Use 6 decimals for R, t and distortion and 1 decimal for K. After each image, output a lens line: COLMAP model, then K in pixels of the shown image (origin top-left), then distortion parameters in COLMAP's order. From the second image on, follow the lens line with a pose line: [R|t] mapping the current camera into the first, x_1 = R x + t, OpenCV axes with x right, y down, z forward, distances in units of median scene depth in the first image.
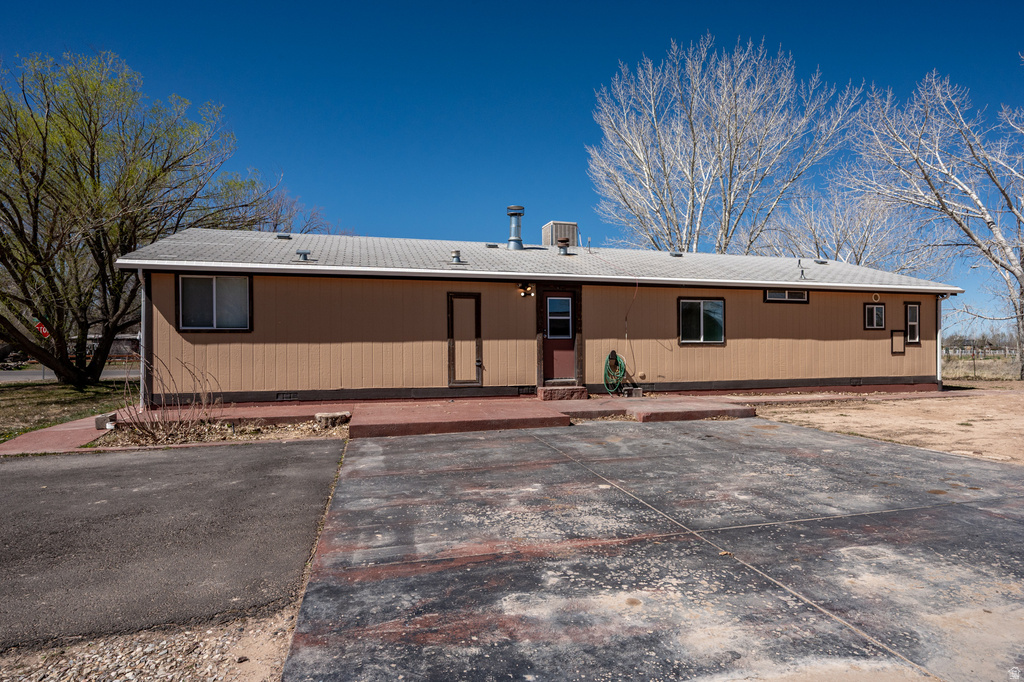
lens RADIAL K [[522.0, 0, 512.0], [0, 522.0, 341.0], [0, 0, 1]] dist [0.001967, 0.000002]
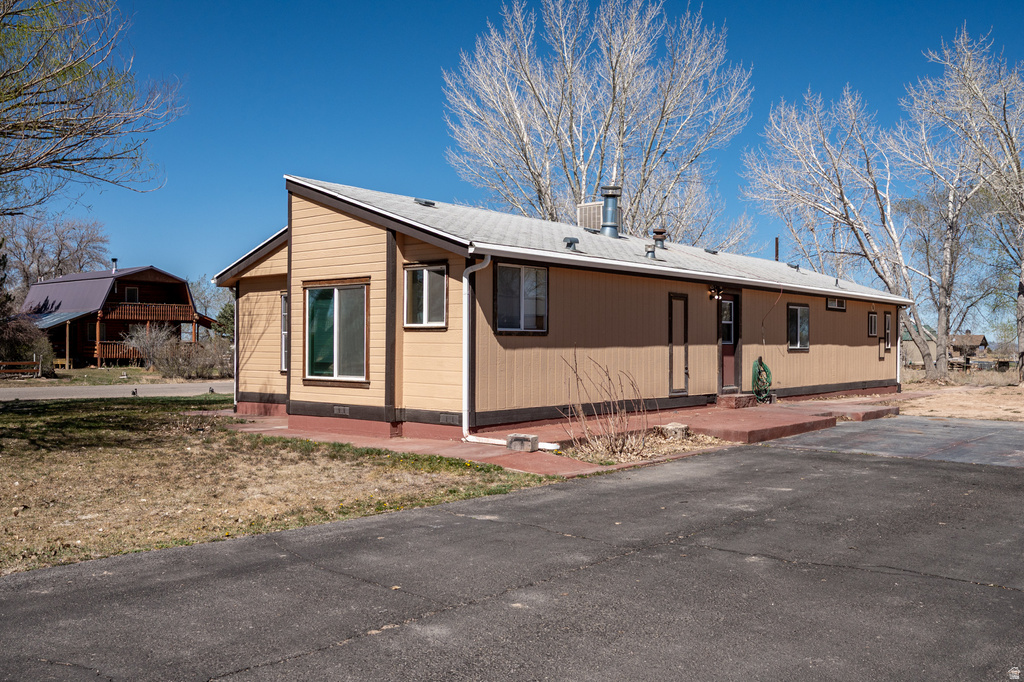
lens RADIAL K [[884.3, 0, 512.0], [0, 884.3, 341.0], [0, 0, 1]] dist [0.000304, -0.001254]
pose [[0.826980, 0.006865, 0.562190, -1.053454], [-0.004328, 0.999974, -0.005844, 0.000856], [-0.562215, 0.002399, 0.826988, -0.100429]]
